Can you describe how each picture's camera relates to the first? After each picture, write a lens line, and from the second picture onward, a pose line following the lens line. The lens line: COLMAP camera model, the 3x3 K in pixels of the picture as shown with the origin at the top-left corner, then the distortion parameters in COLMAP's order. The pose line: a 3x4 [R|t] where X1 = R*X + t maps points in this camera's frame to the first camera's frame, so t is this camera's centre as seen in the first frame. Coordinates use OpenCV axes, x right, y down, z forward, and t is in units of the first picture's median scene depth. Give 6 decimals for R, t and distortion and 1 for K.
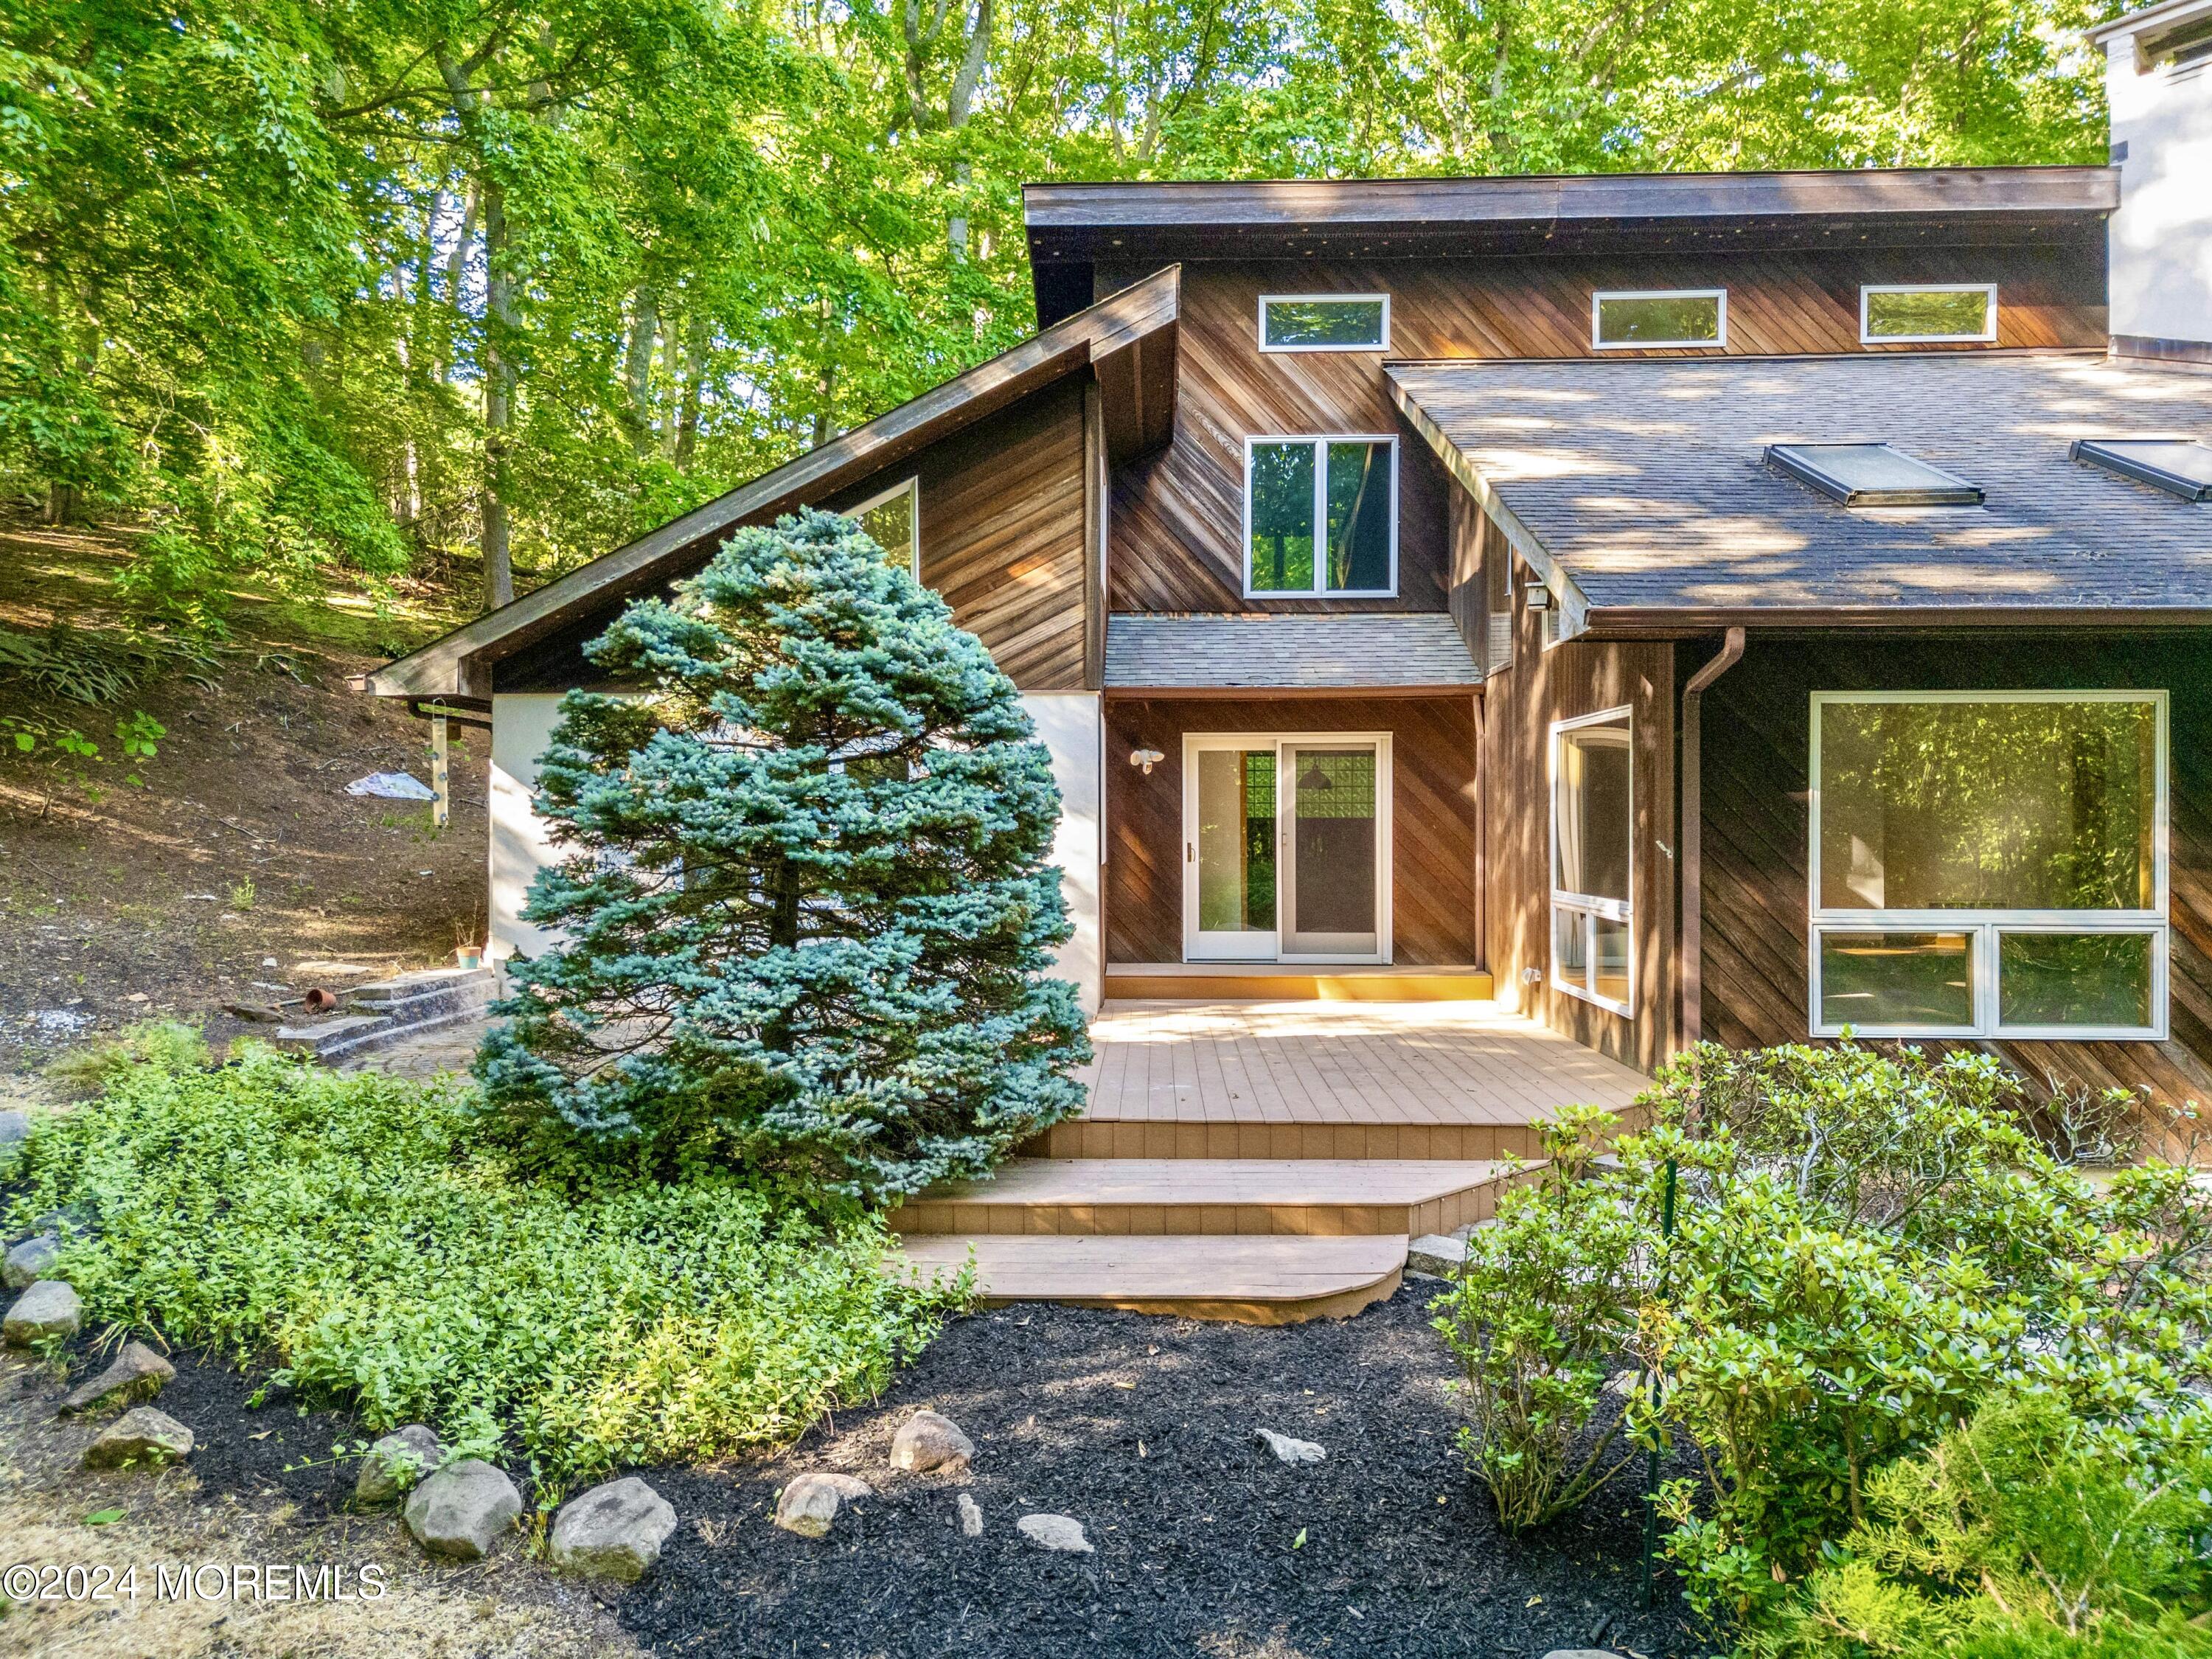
lens RADIAL K [[1557.5, 0, 1106.0], [0, 1557.5, 829.5], [0, 0, 1]] dist [0.069687, 0.000380]
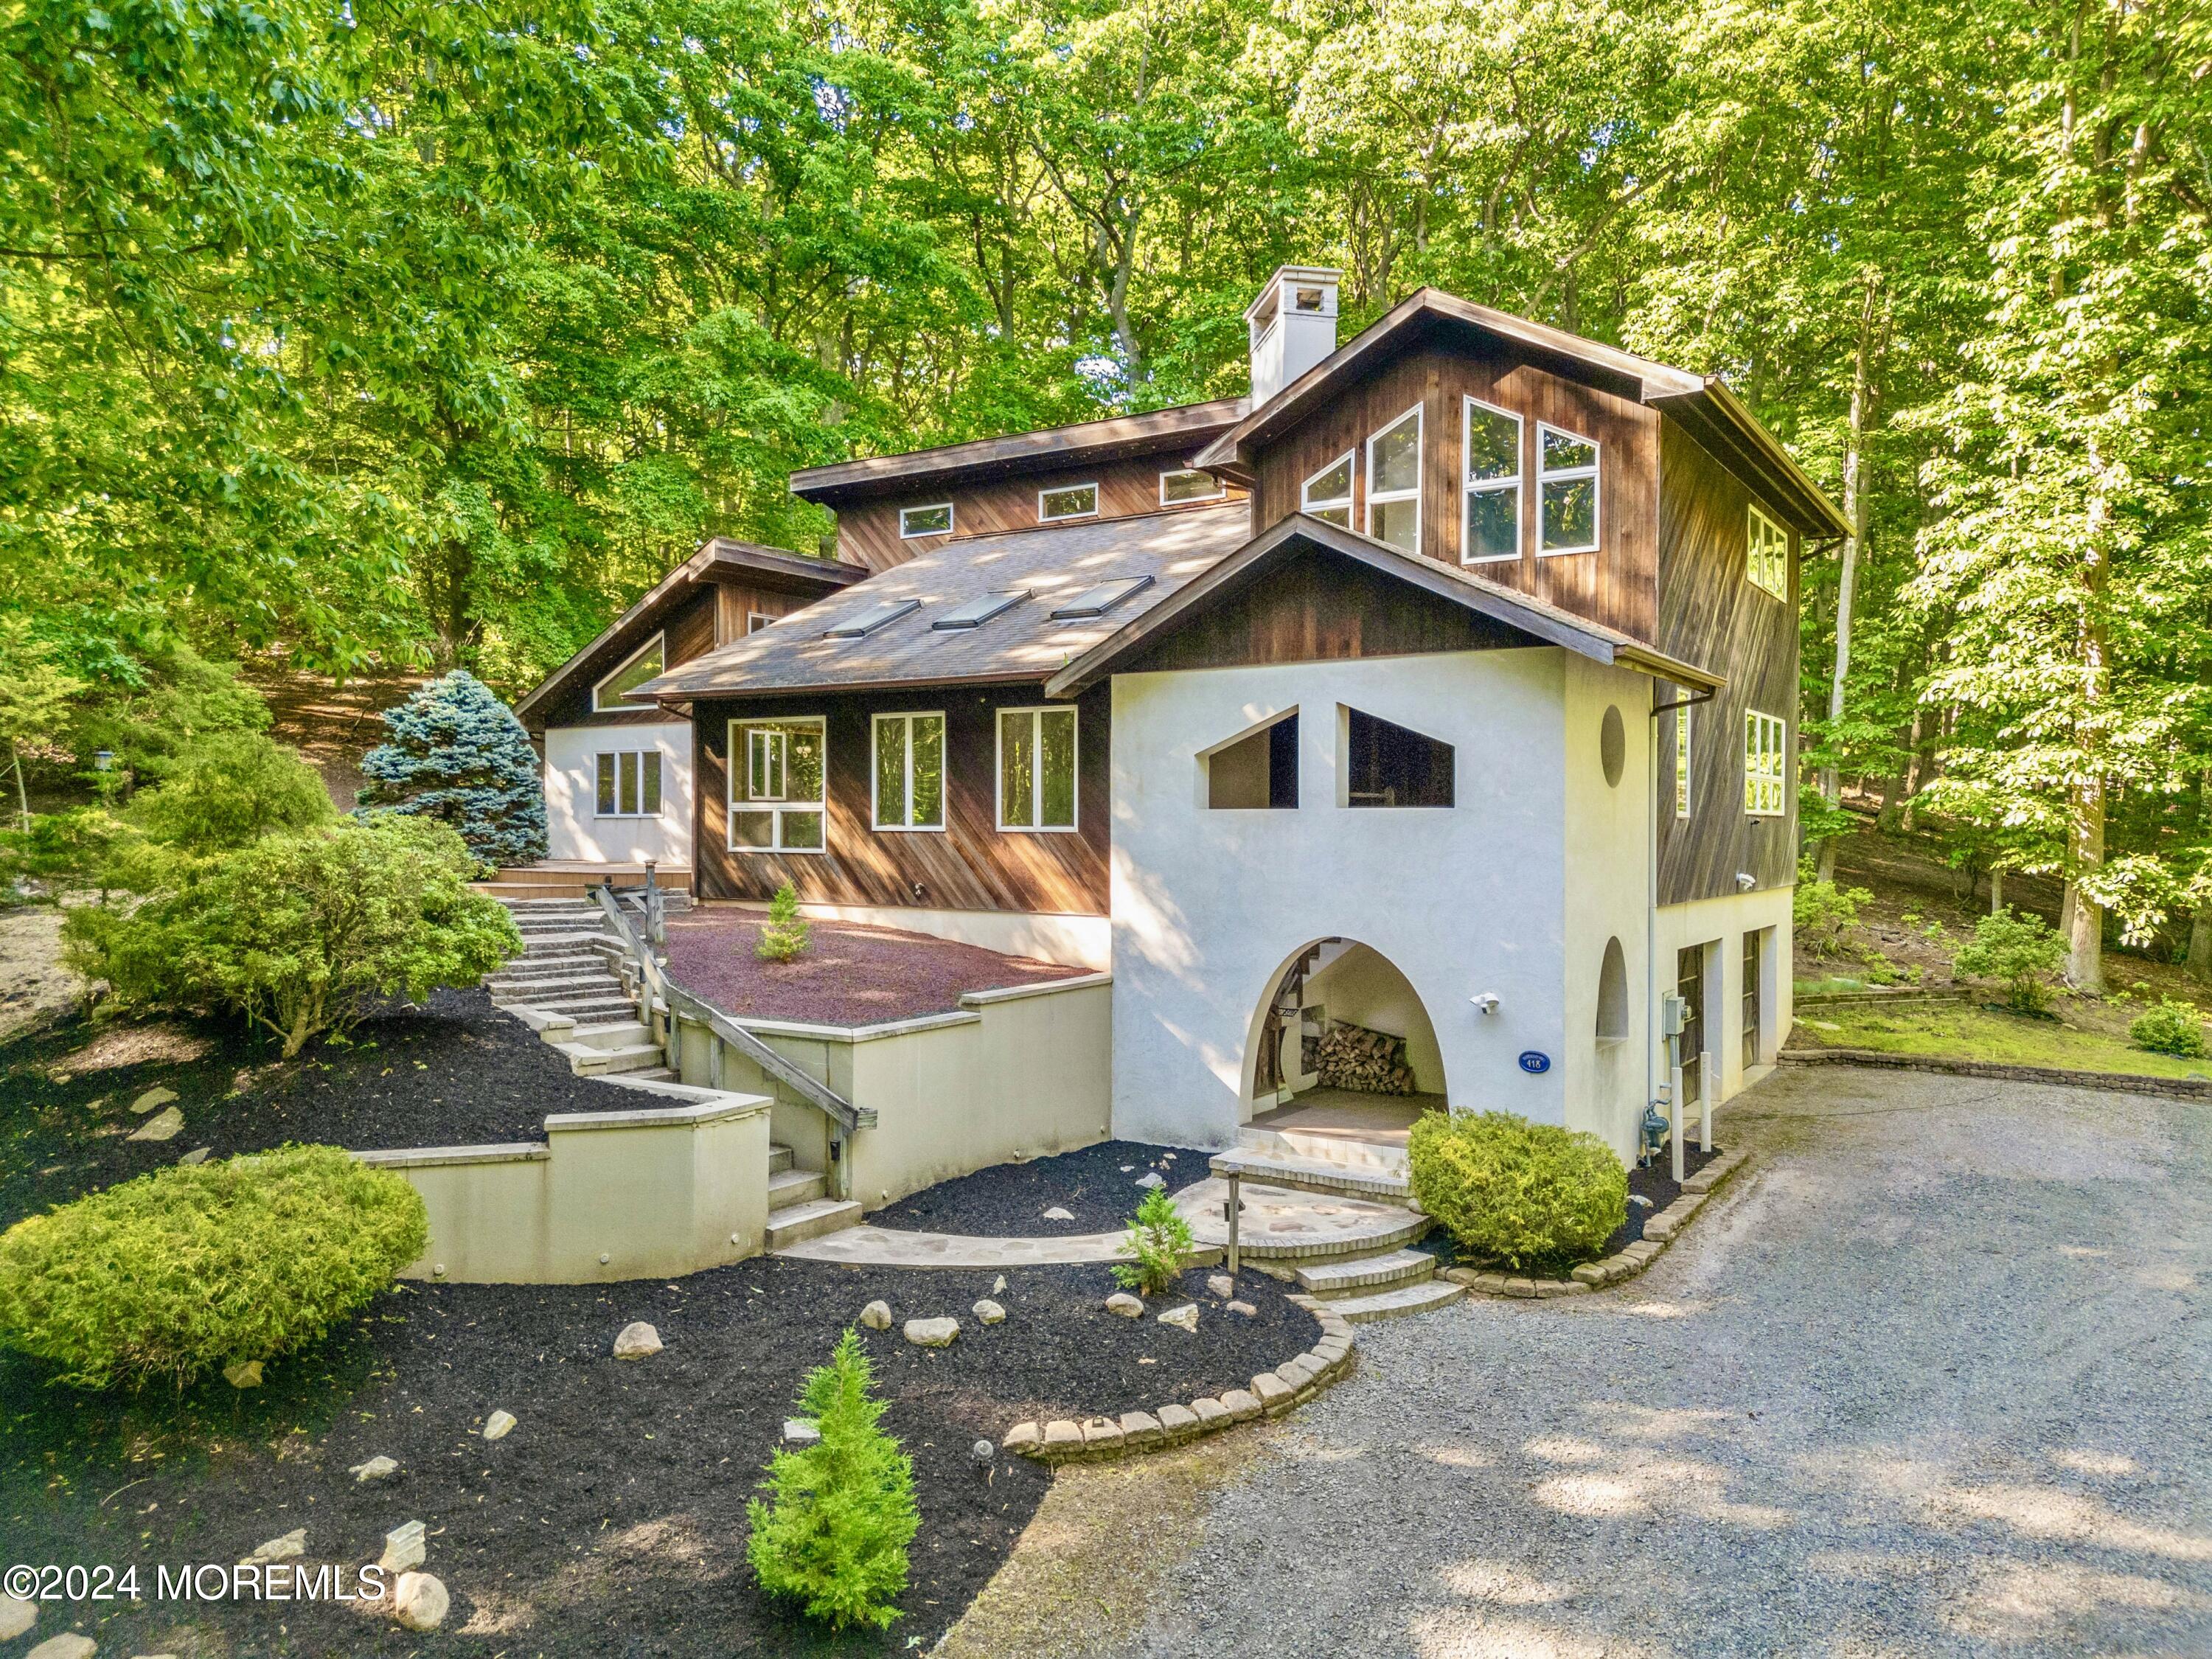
lens RADIAL K [[1557.5, 0, 1106.0], [0, 1557.5, 829.5], [0, 0, 1]] dist [0.069687, 0.000380]
pose [[0.855835, 0.009136, -0.517168, 1.323352], [-0.007964, 0.999958, 0.004485, 0.043465], [0.517188, 0.000280, 0.855872, -0.521862]]
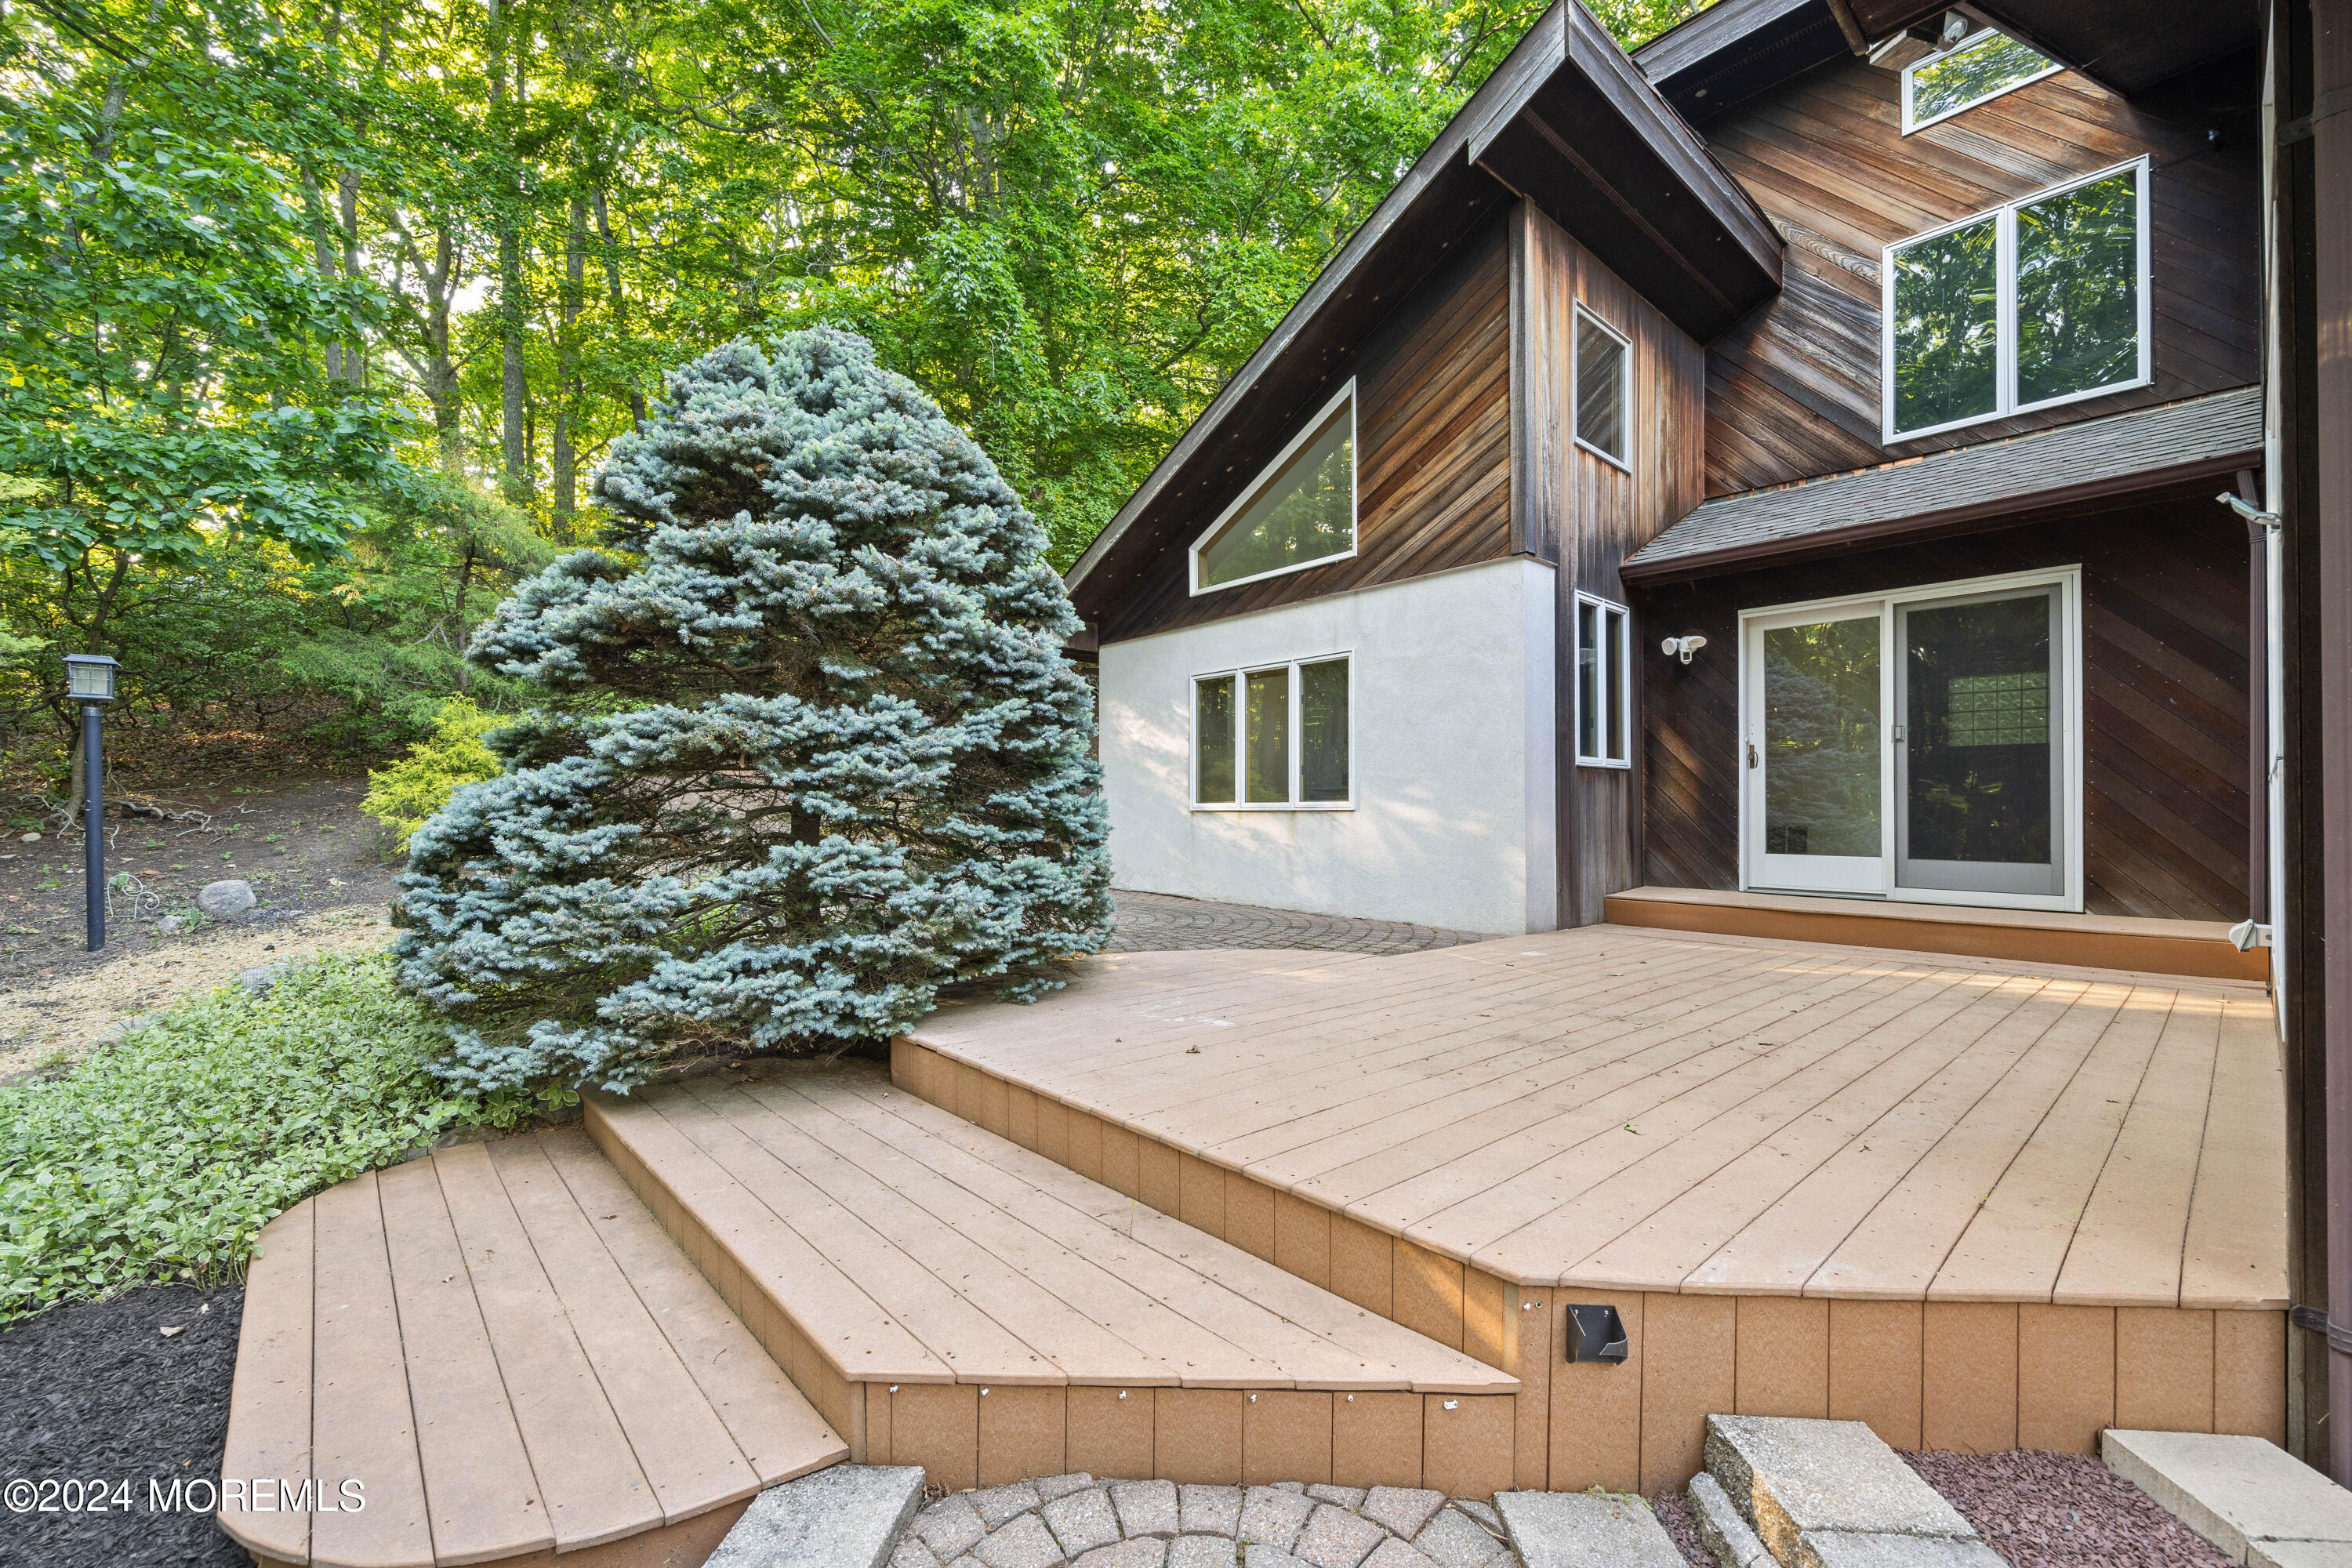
lens RADIAL K [[954.8, 0, 1175.5], [0, 954.8, 798.5], [0, 0, 1]] dist [-0.000322, 0.000325]
pose [[0.690688, -0.002626, -0.723148, 0.194321], [-0.004553, 0.999958, -0.007980, 0.040468], [0.723138, 0.008805, 0.690647, 0.400034]]
